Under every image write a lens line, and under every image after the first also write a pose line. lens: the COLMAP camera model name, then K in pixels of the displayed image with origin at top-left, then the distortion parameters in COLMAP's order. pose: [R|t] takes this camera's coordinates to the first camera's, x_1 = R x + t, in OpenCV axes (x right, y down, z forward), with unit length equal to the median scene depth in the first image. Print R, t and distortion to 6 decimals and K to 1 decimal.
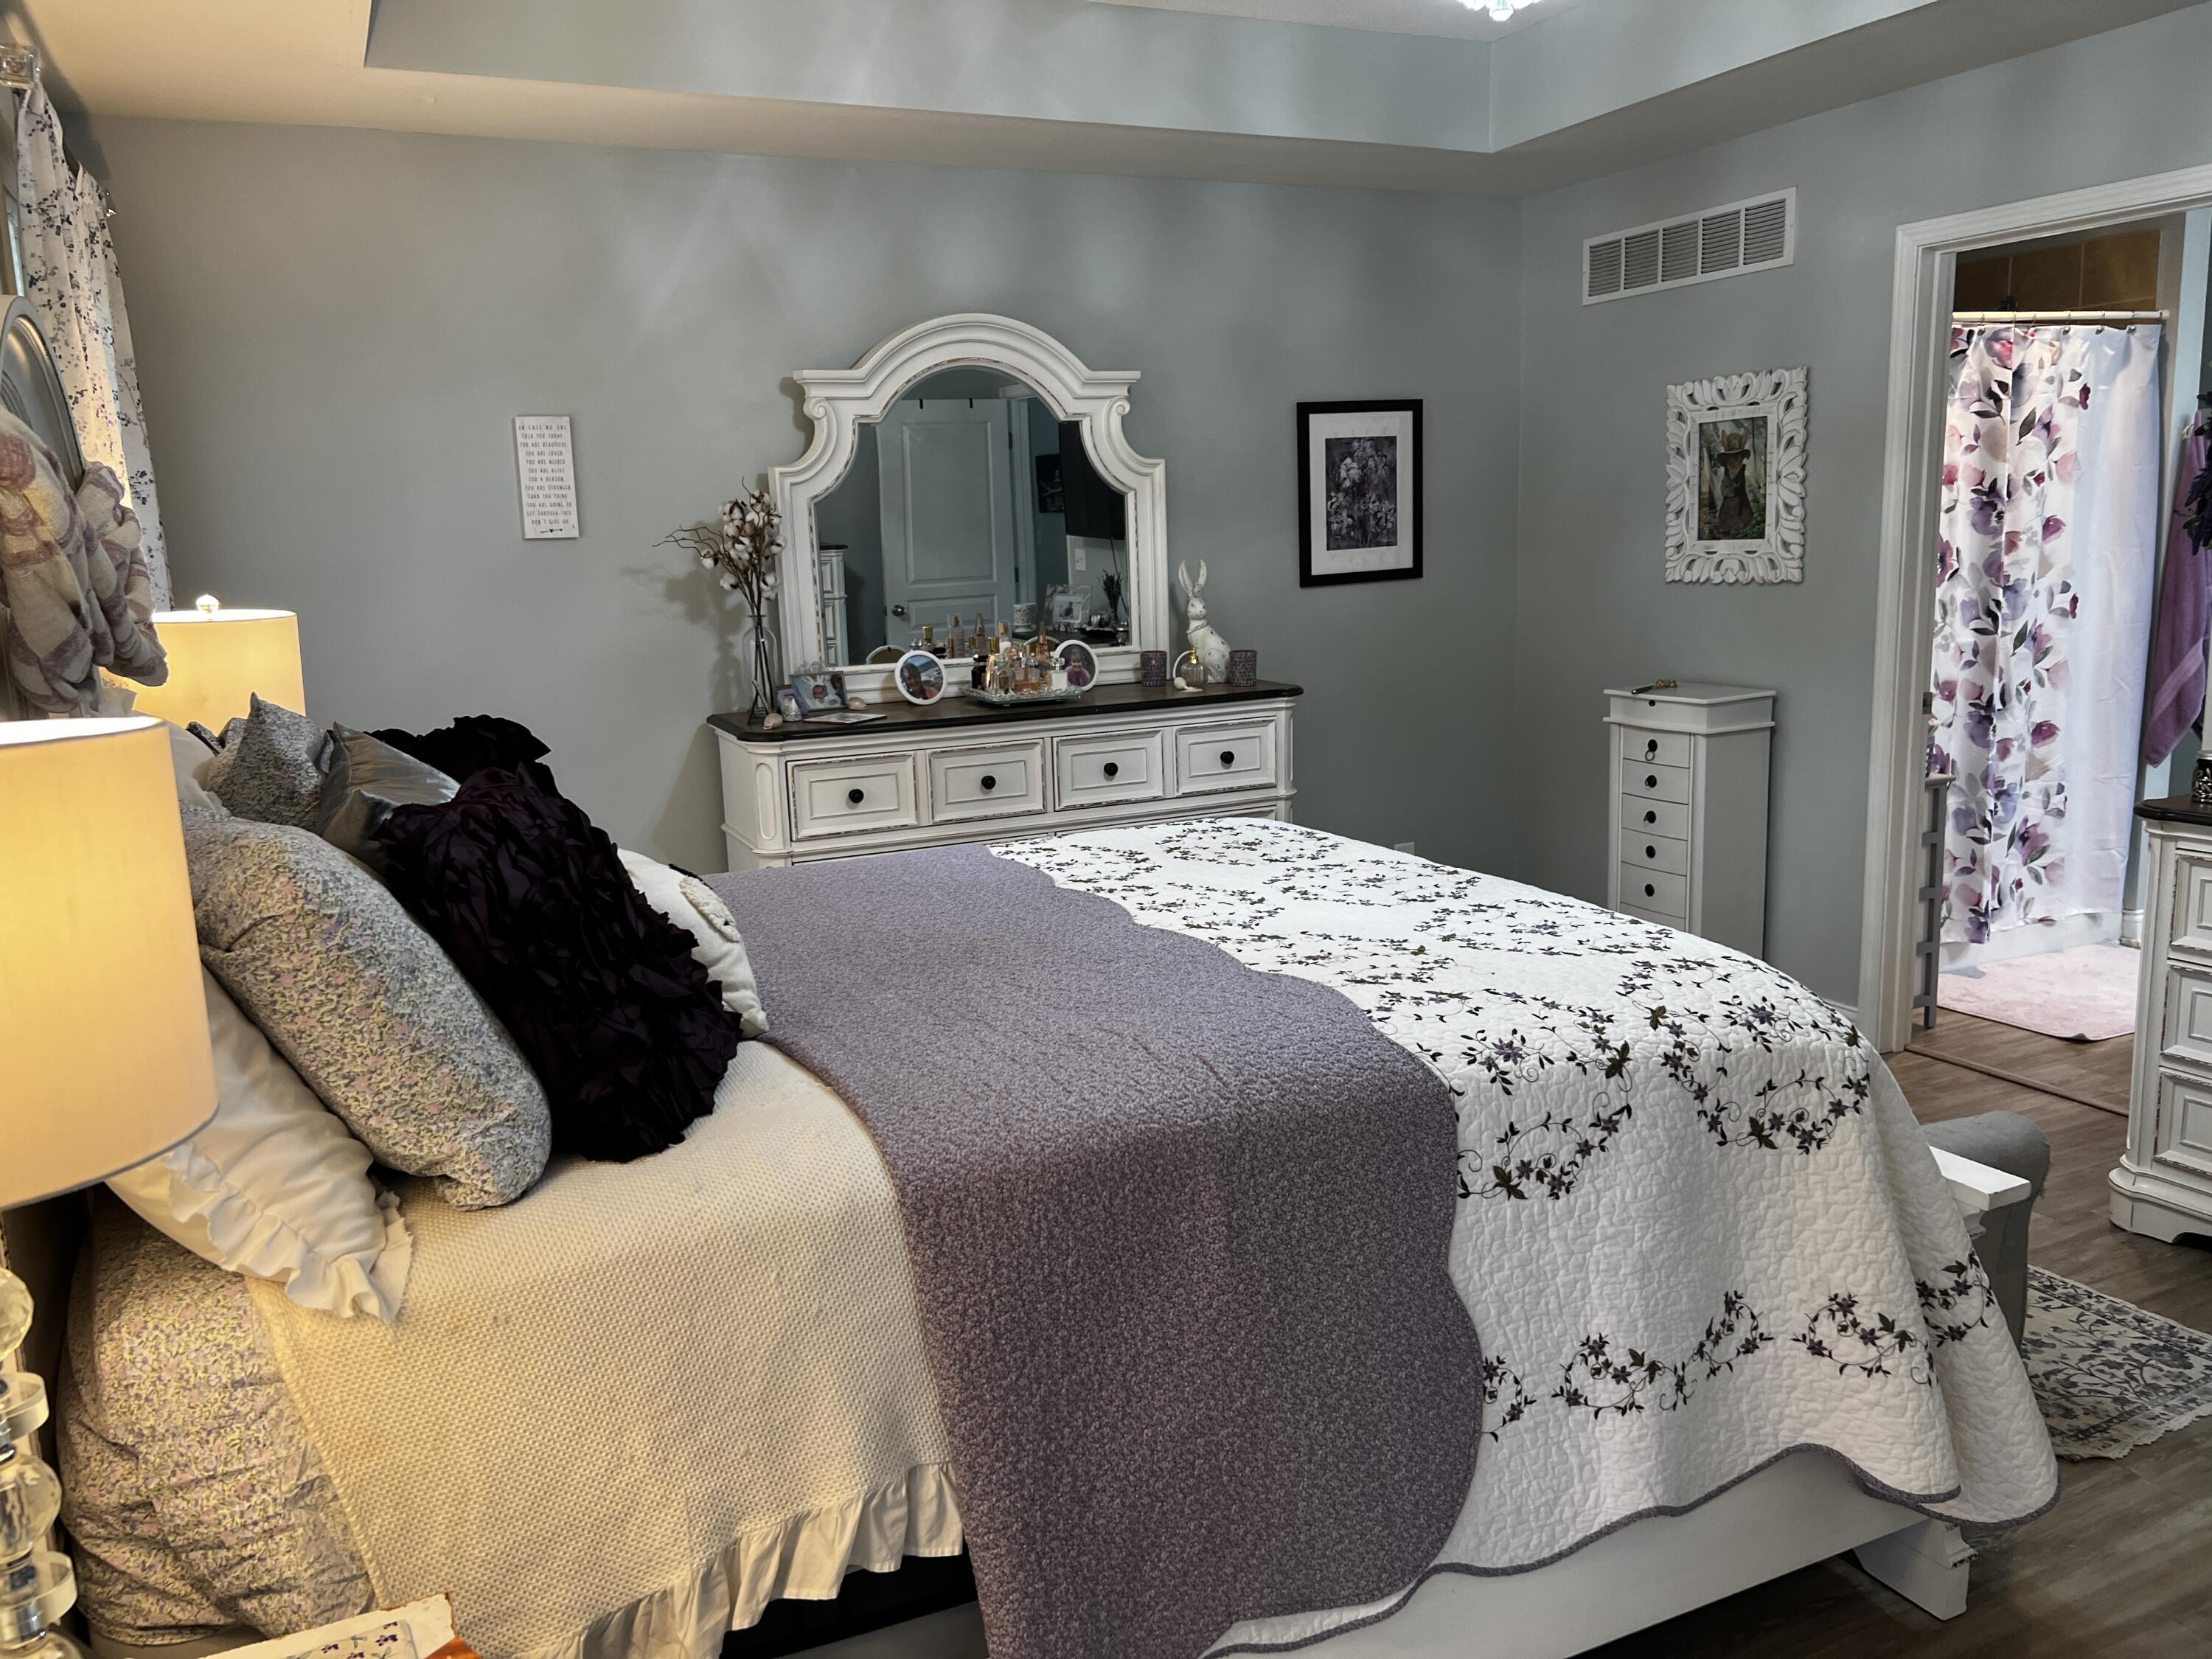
lens RADIAL K [[1686.5, 0, 1079.9], [0, 1686.5, 828.2], [0, 0, 1]] dist [0.021259, -0.001870]
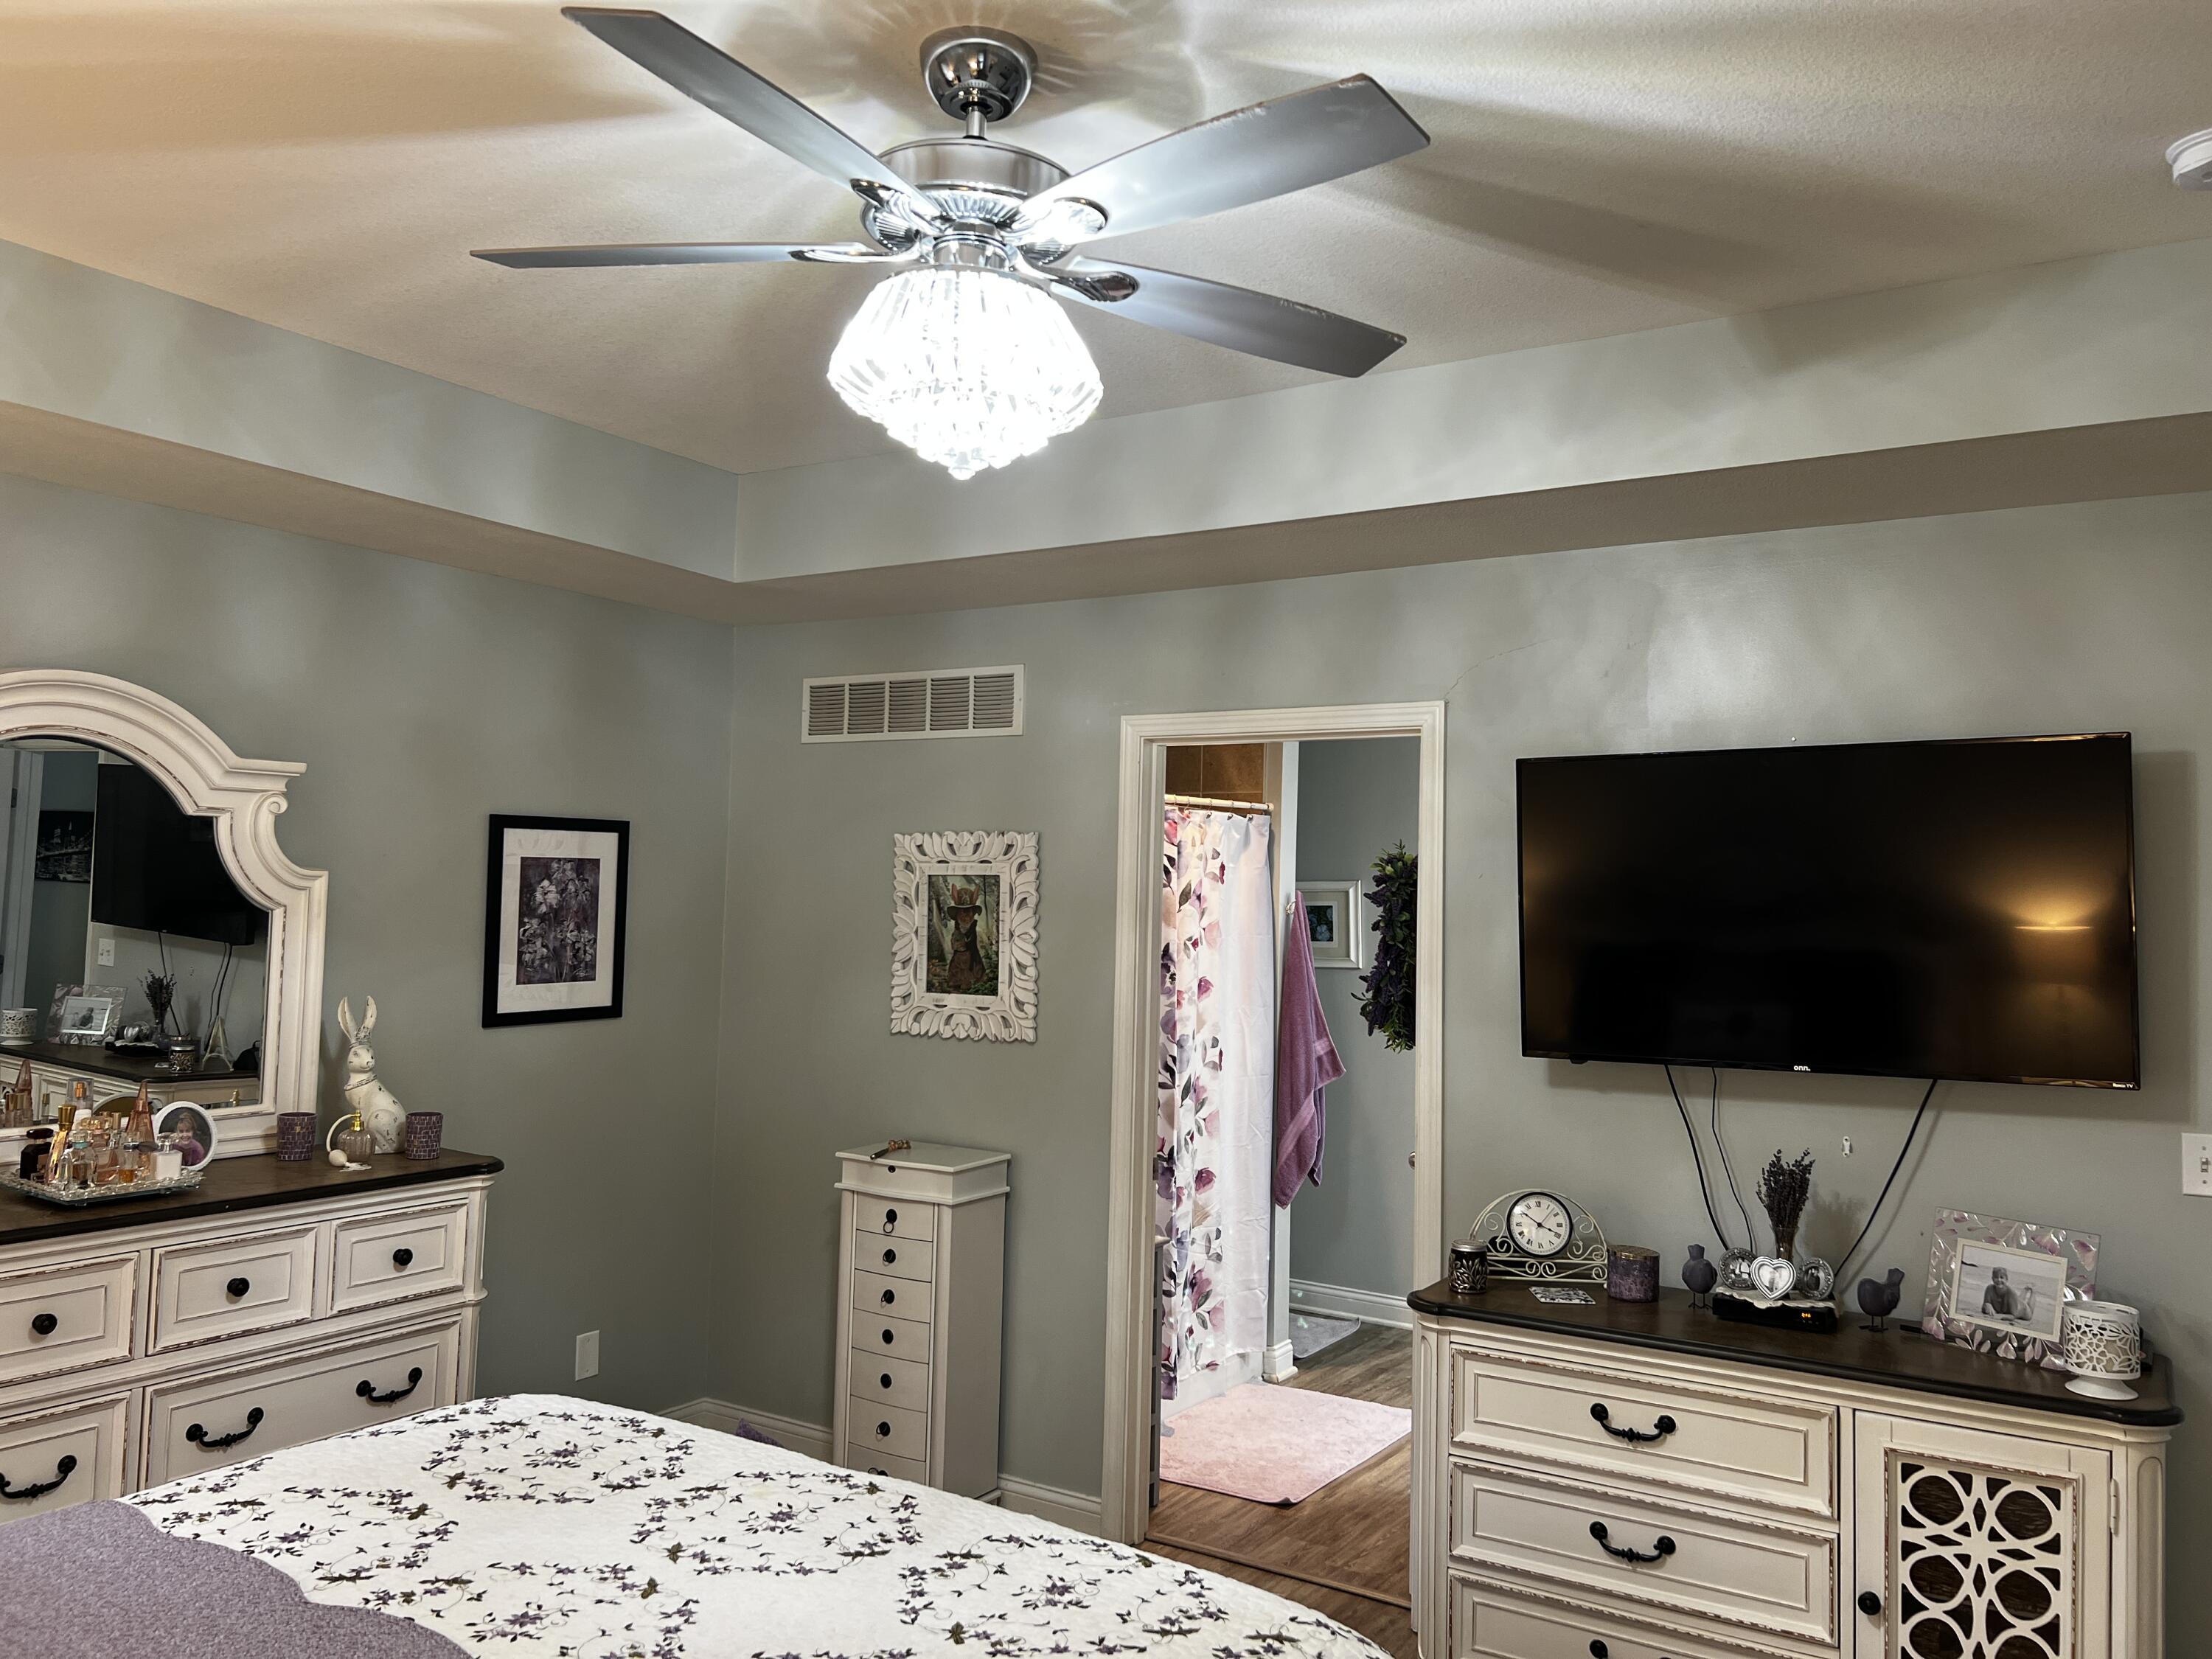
lens RADIAL K [[1659.1, 0, 1101.4], [0, 1659.1, 777.7], [0, 0, 1]] dist [0.051849, -0.069153]
pose [[0.839894, 0.097971, 0.533835, -0.073632], [0.039753, 0.969828, -0.240529, -0.057554], [-0.541293, 0.223240, 0.810658, 0.148173]]
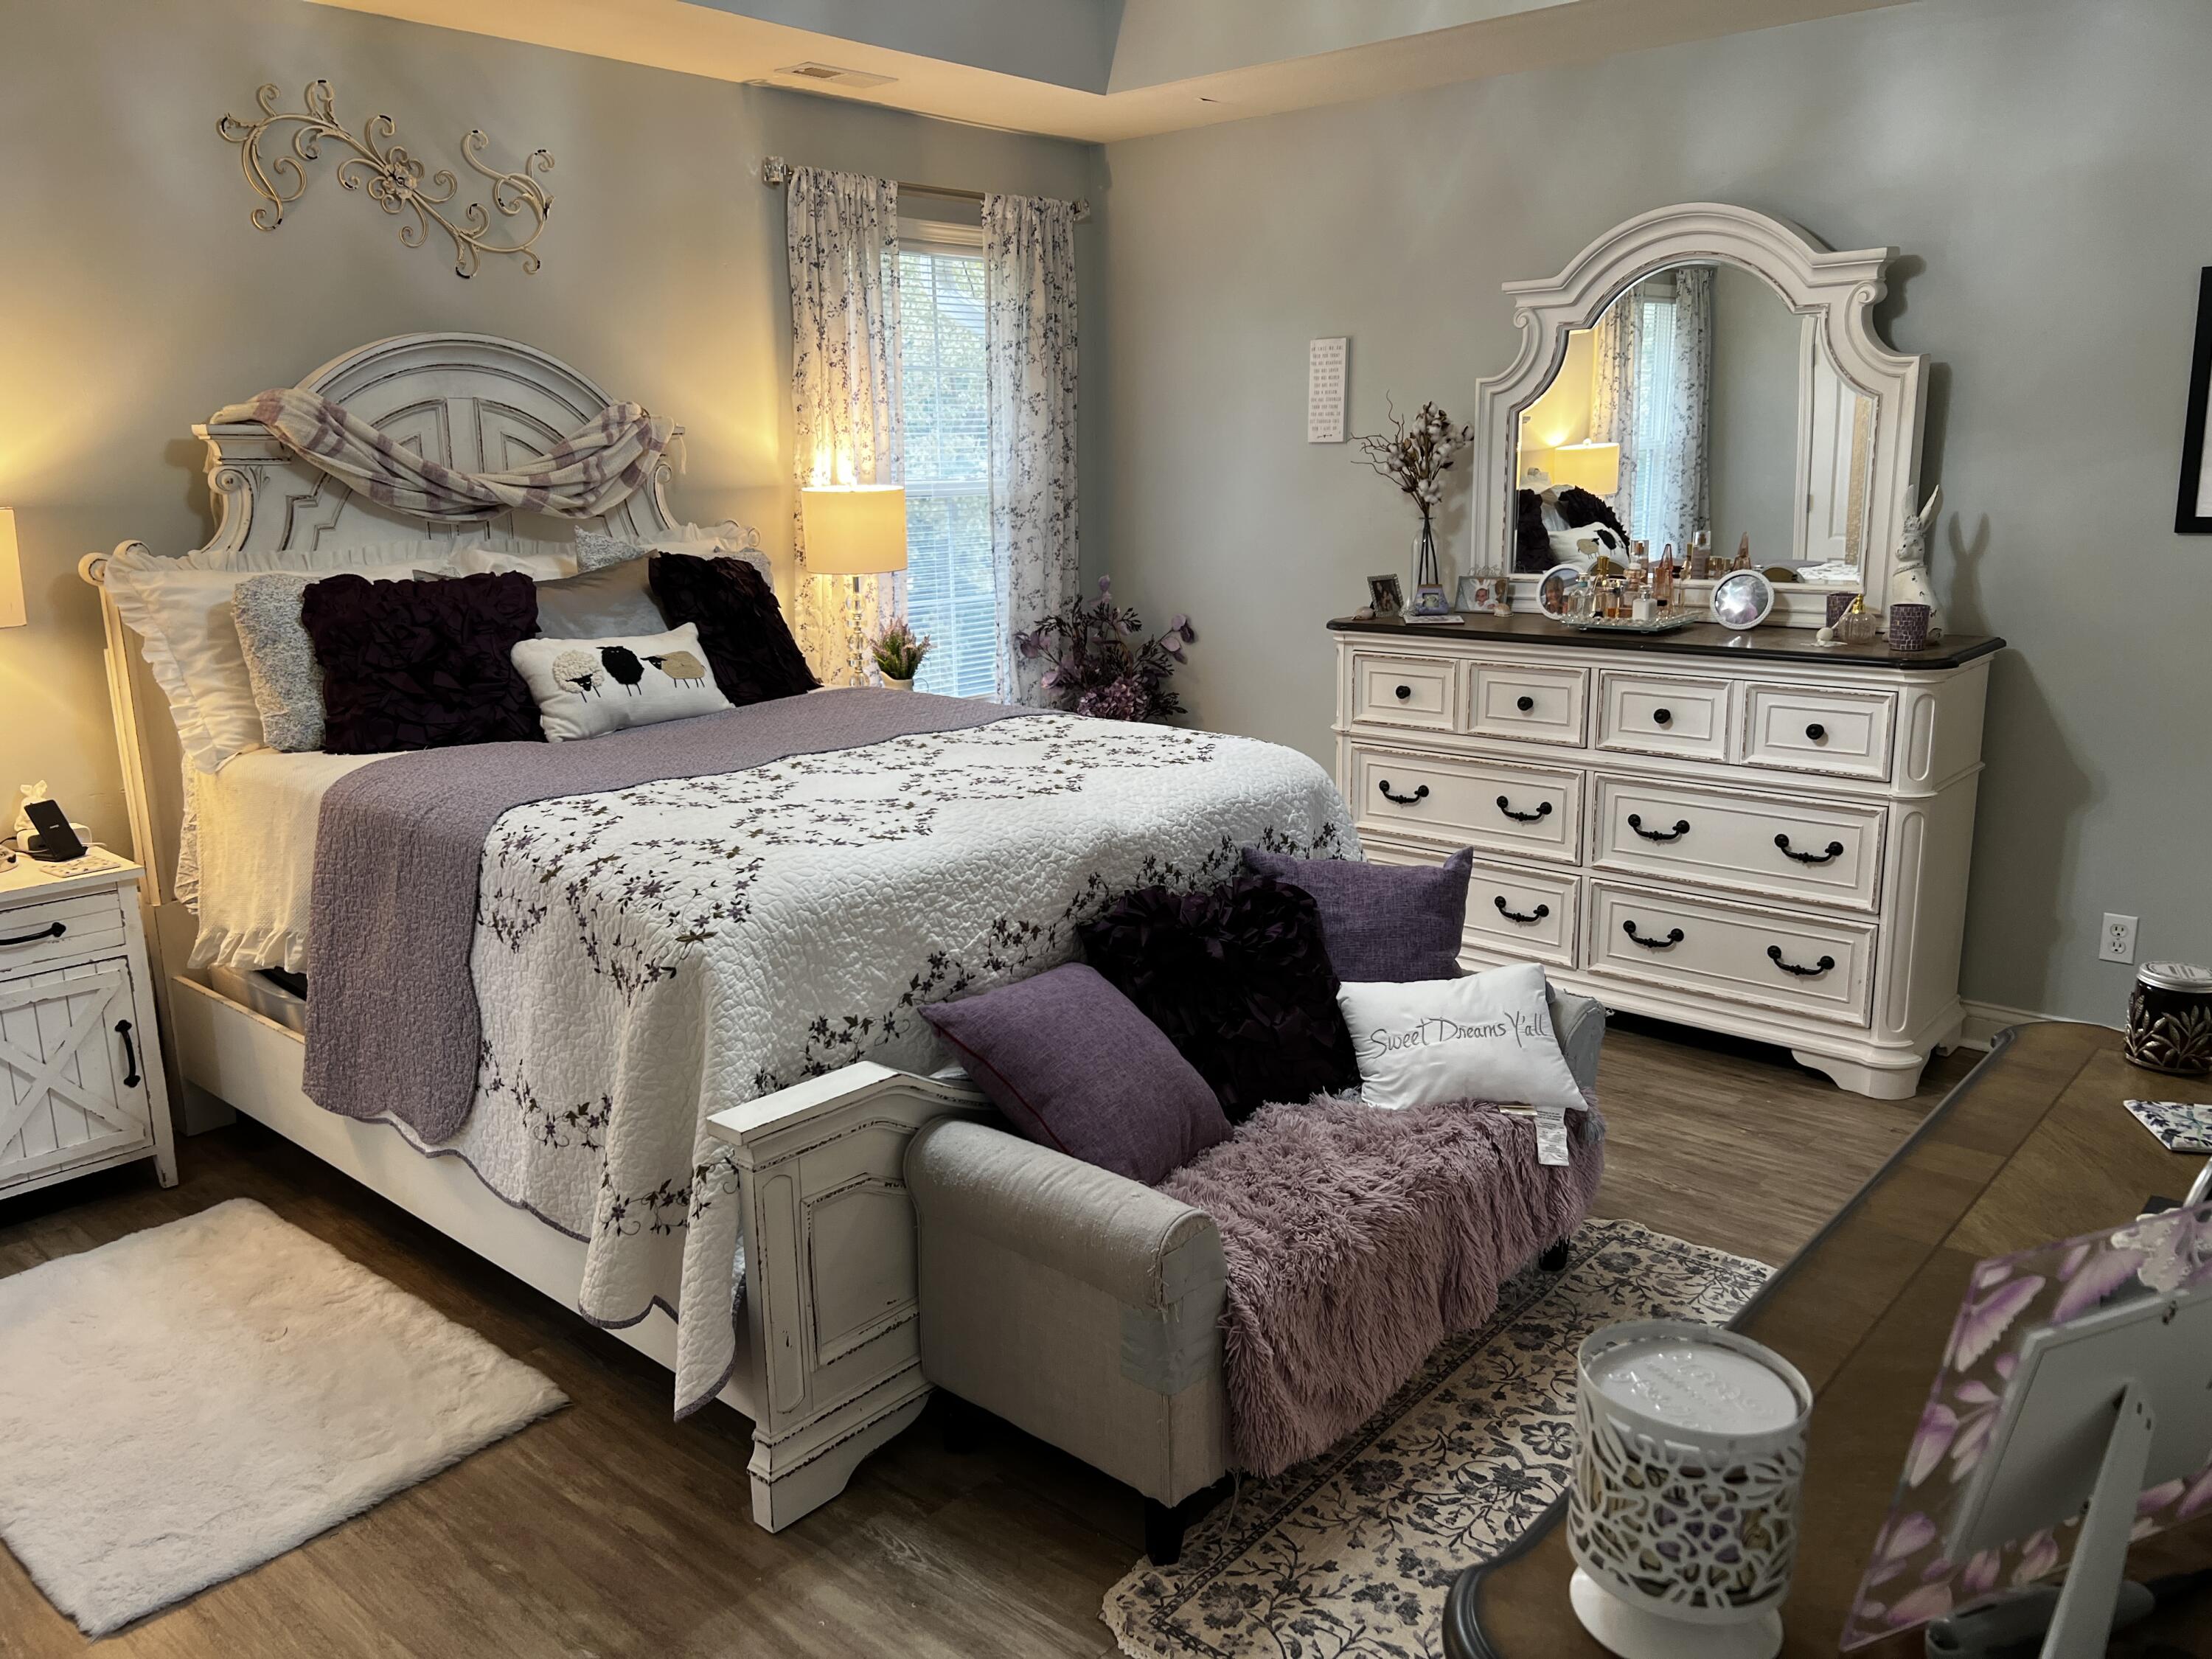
lens RADIAL K [[1675.3, 0, 1095.6], [0, 1675.3, 822.7], [0, 0, 1]] dist [0.080697, -0.106820]
pose [[0.389930, 0.230741, -0.891467, 0.685502], [-0.166626, 0.969796, 0.178133, -0.086388], [0.905643, 0.079082, 0.416601, 0.343724]]
